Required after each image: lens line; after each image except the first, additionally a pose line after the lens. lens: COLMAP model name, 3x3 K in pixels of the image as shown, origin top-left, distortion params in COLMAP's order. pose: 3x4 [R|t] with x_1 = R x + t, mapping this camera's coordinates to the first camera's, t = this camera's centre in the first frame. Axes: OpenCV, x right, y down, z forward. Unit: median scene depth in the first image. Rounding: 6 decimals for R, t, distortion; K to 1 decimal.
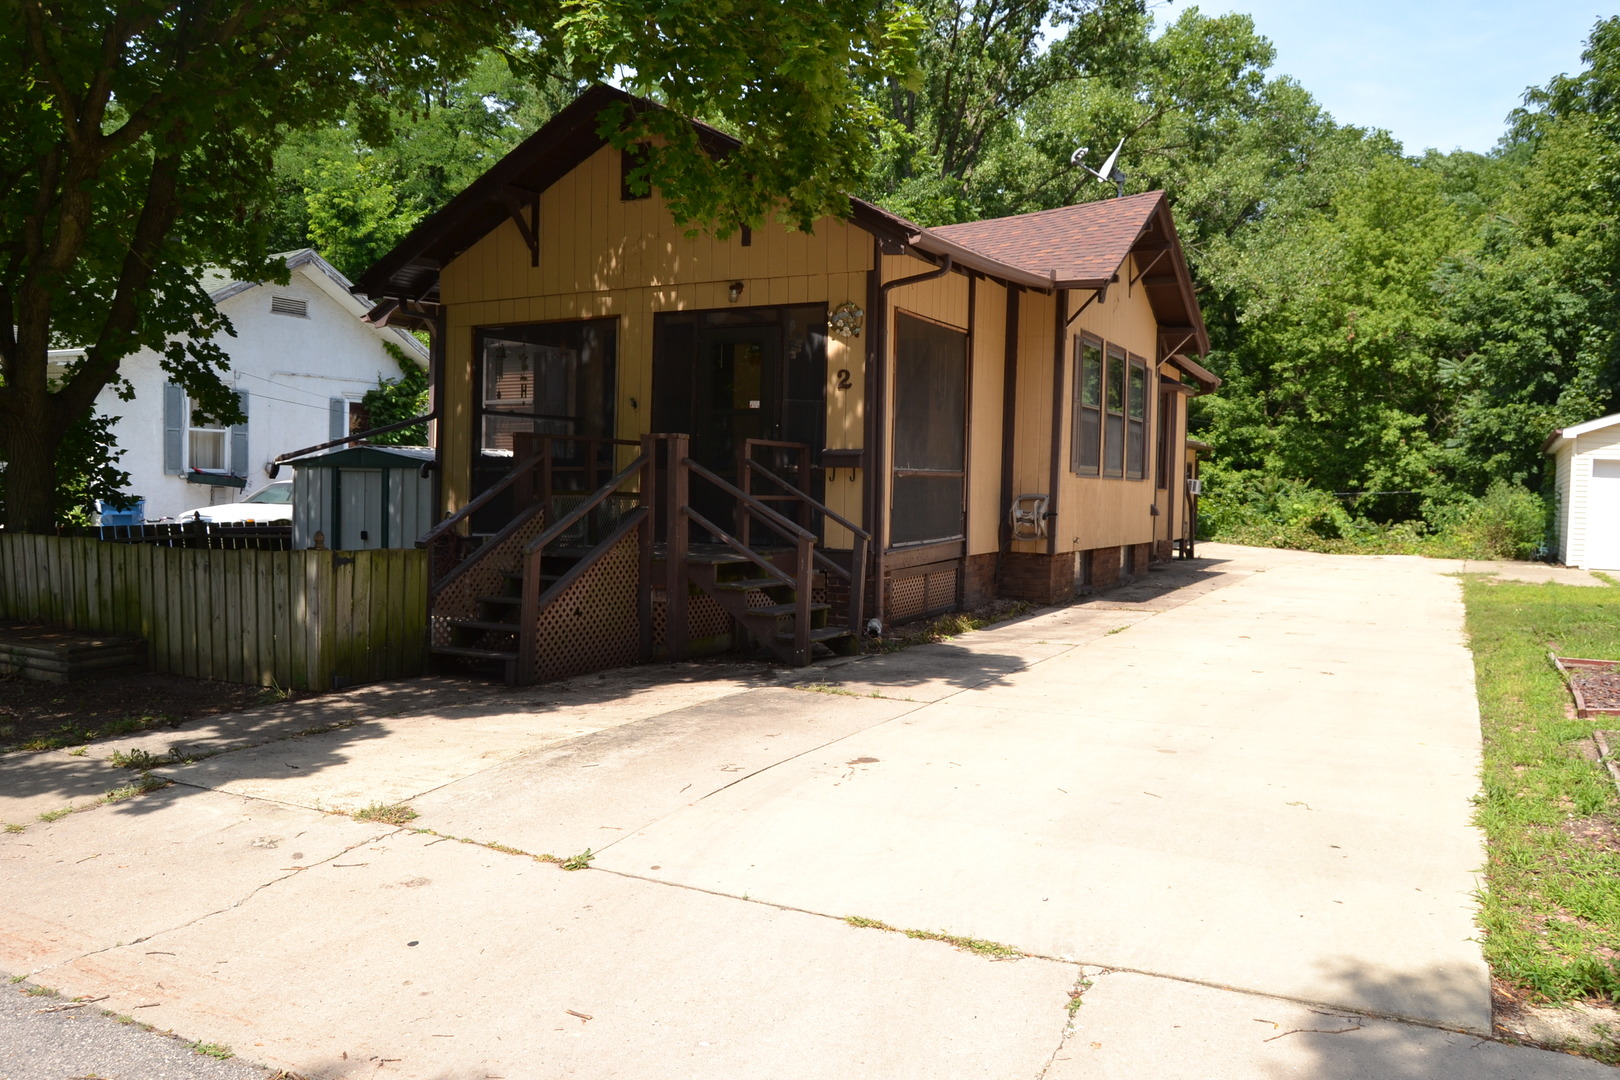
lens RADIAL K [[1306.9, 0, 810.0], [0, 1306.9, 540.0], [0, 0, 1]] dist [-0.105461, 0.051000]
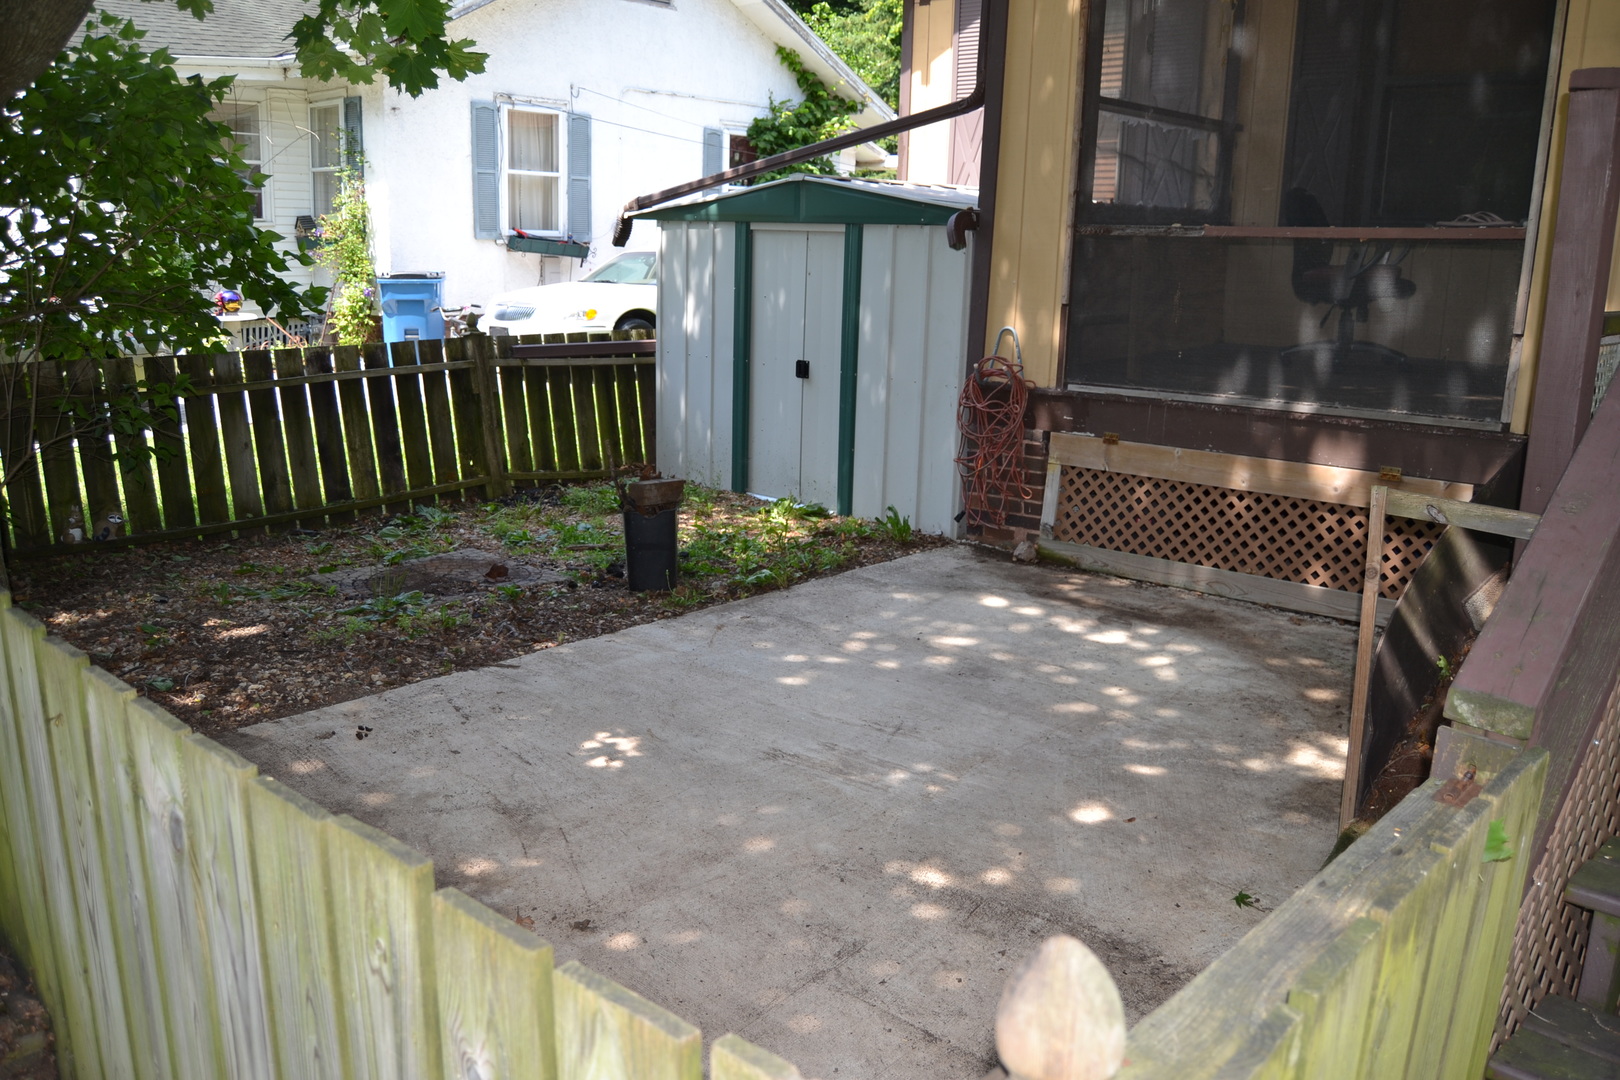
lens RADIAL K [[1306.9, 0, 810.0], [0, 1306.9, 540.0], [0, 0, 1]] dist [-0.105461, 0.051000]
pose [[0.966061, 0.062095, -0.250741, -0.143213], [-0.017313, 0.984060, 0.176994, -0.017506], [0.257734, -0.166646, 0.951736, 0.349236]]
